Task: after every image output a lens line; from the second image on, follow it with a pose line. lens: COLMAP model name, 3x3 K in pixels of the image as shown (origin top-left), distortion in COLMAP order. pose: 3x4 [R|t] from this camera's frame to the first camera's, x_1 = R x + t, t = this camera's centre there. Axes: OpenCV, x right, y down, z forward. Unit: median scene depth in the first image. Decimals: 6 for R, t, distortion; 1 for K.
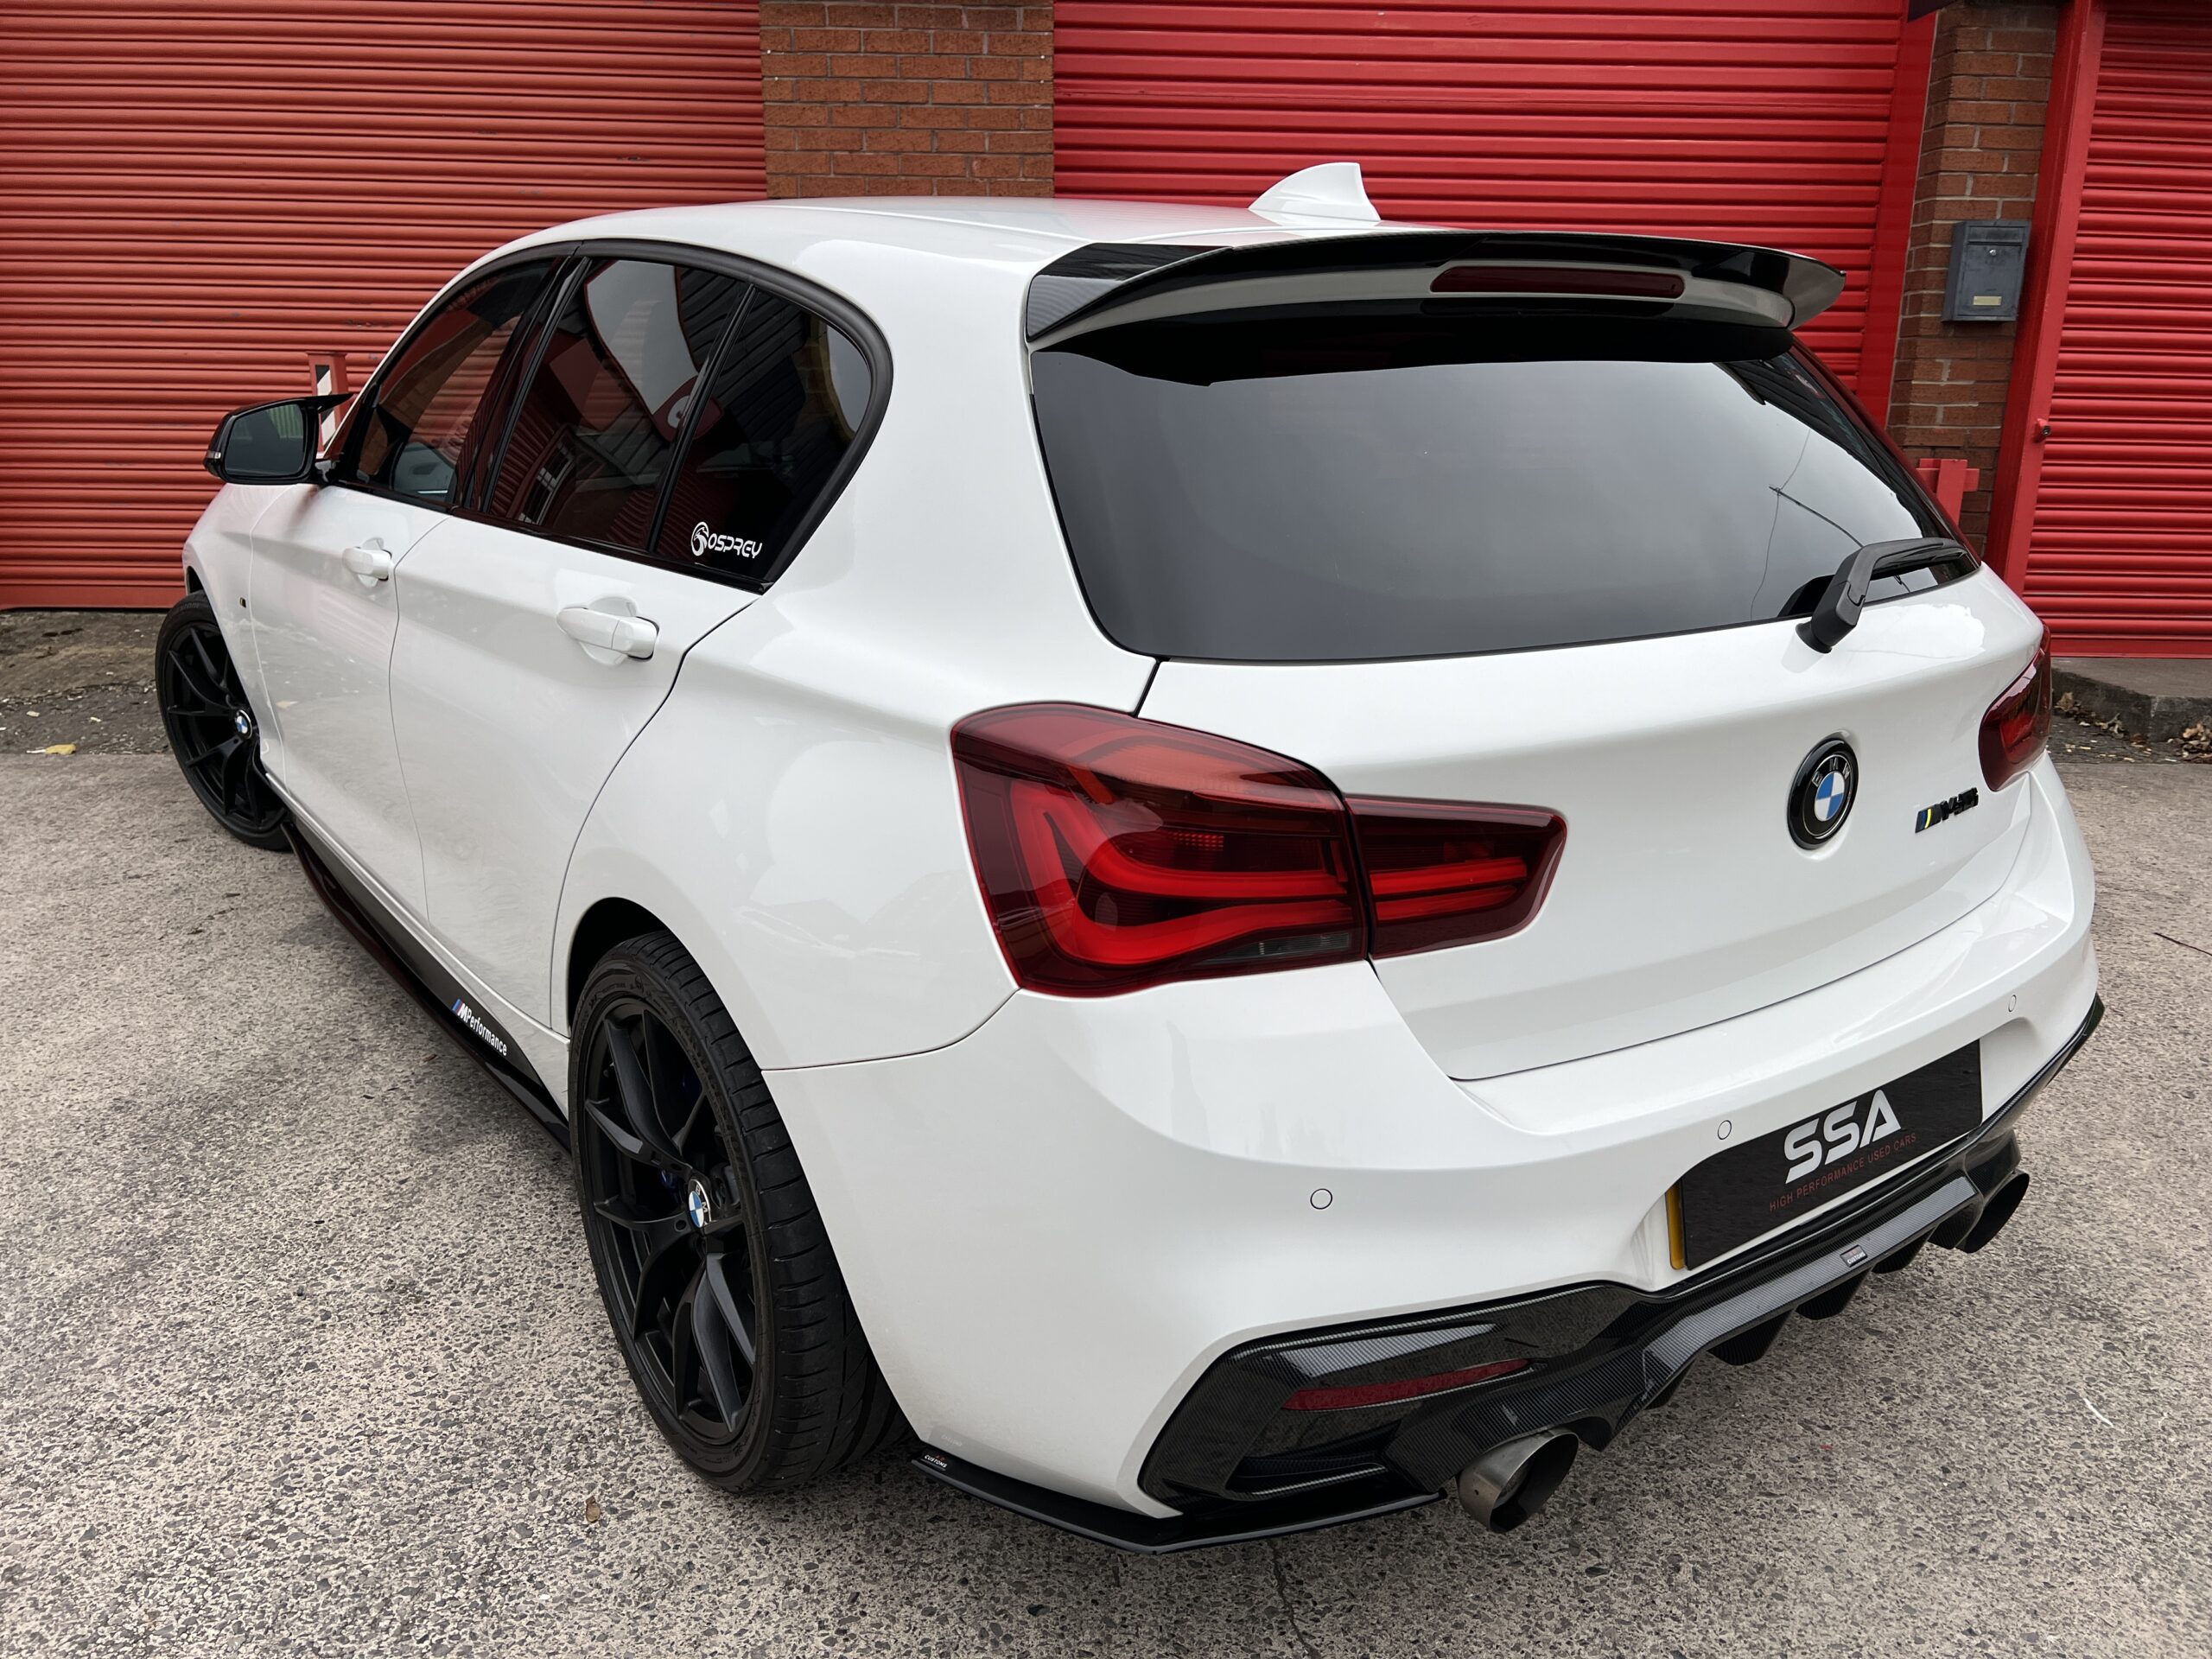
lens RADIAL K [[1674.2, 0, 1113.5], [0, 1674.2, 848.4], [0, 0, 1]] dist [0.038656, -0.046792]
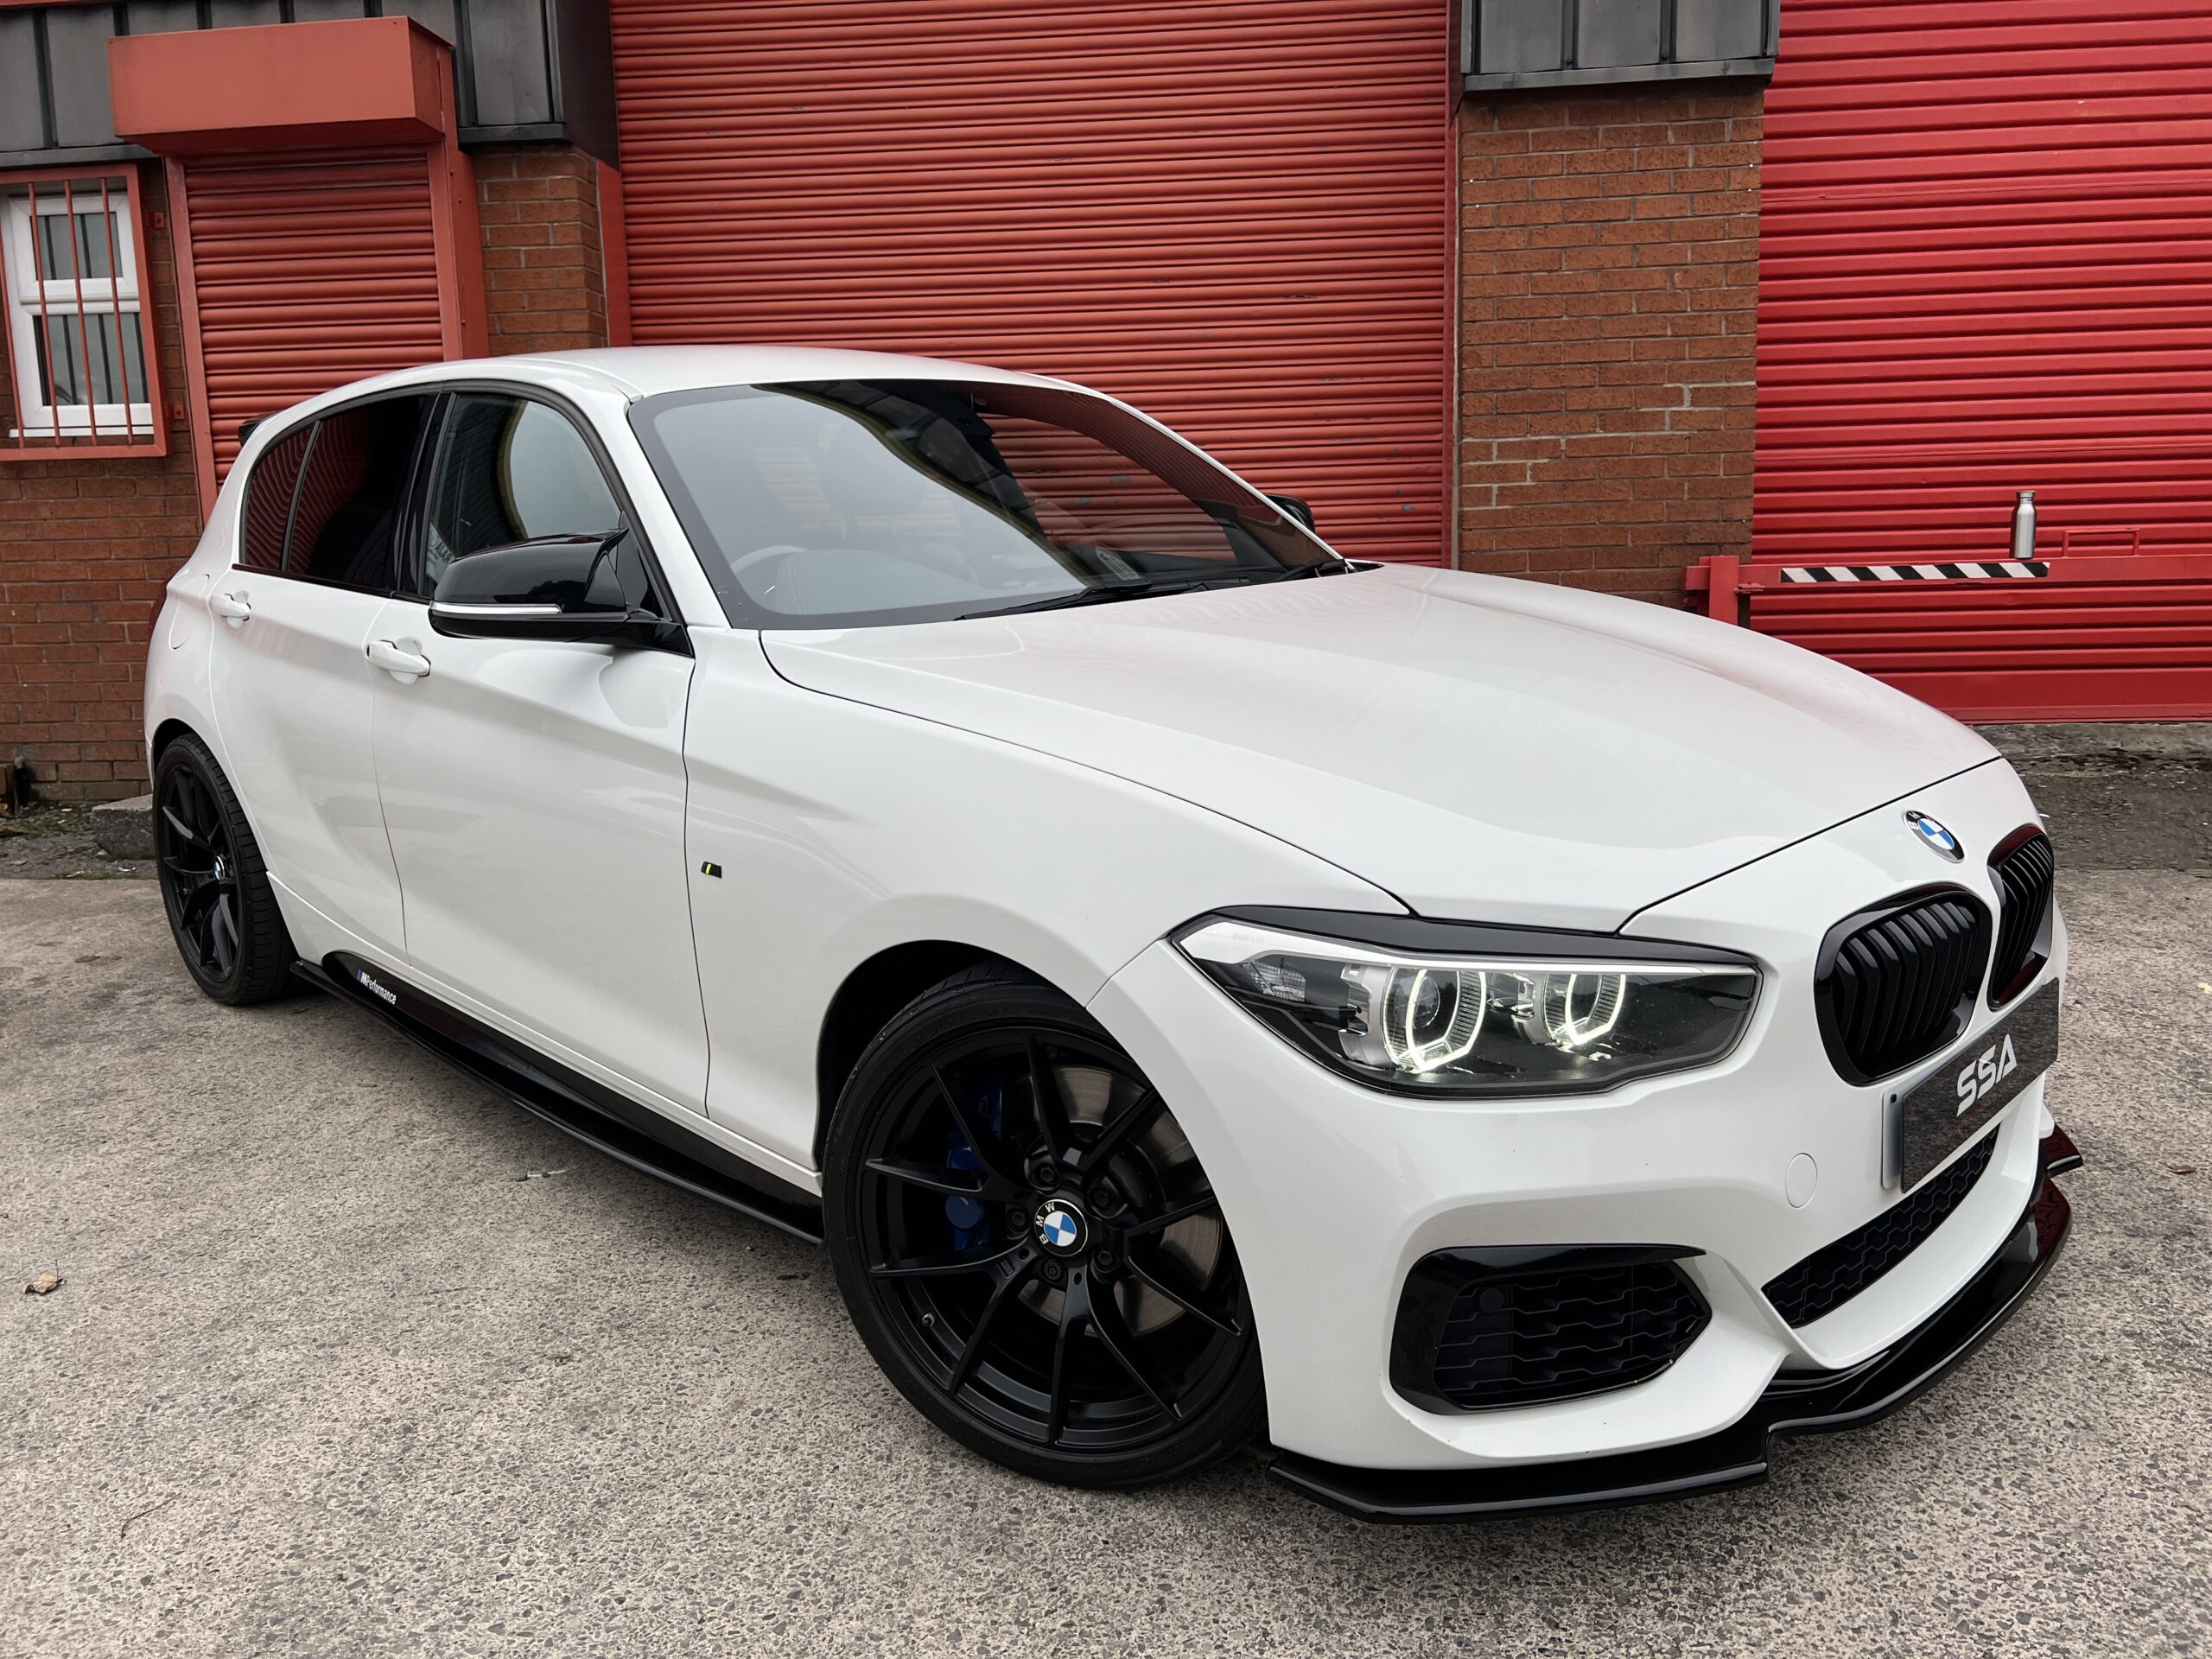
lens RADIAL K [[1674.2, 0, 1118.1], [0, 1674.2, 835.9], [0, 0, 1]] dist [0.038656, -0.046792]
pose [[0.989802, -0.015351, -0.141623, -0.651540], [0.001599, 0.995311, -0.096711, 0.037439], [0.142443, 0.095498, 0.985185, 0.027329]]
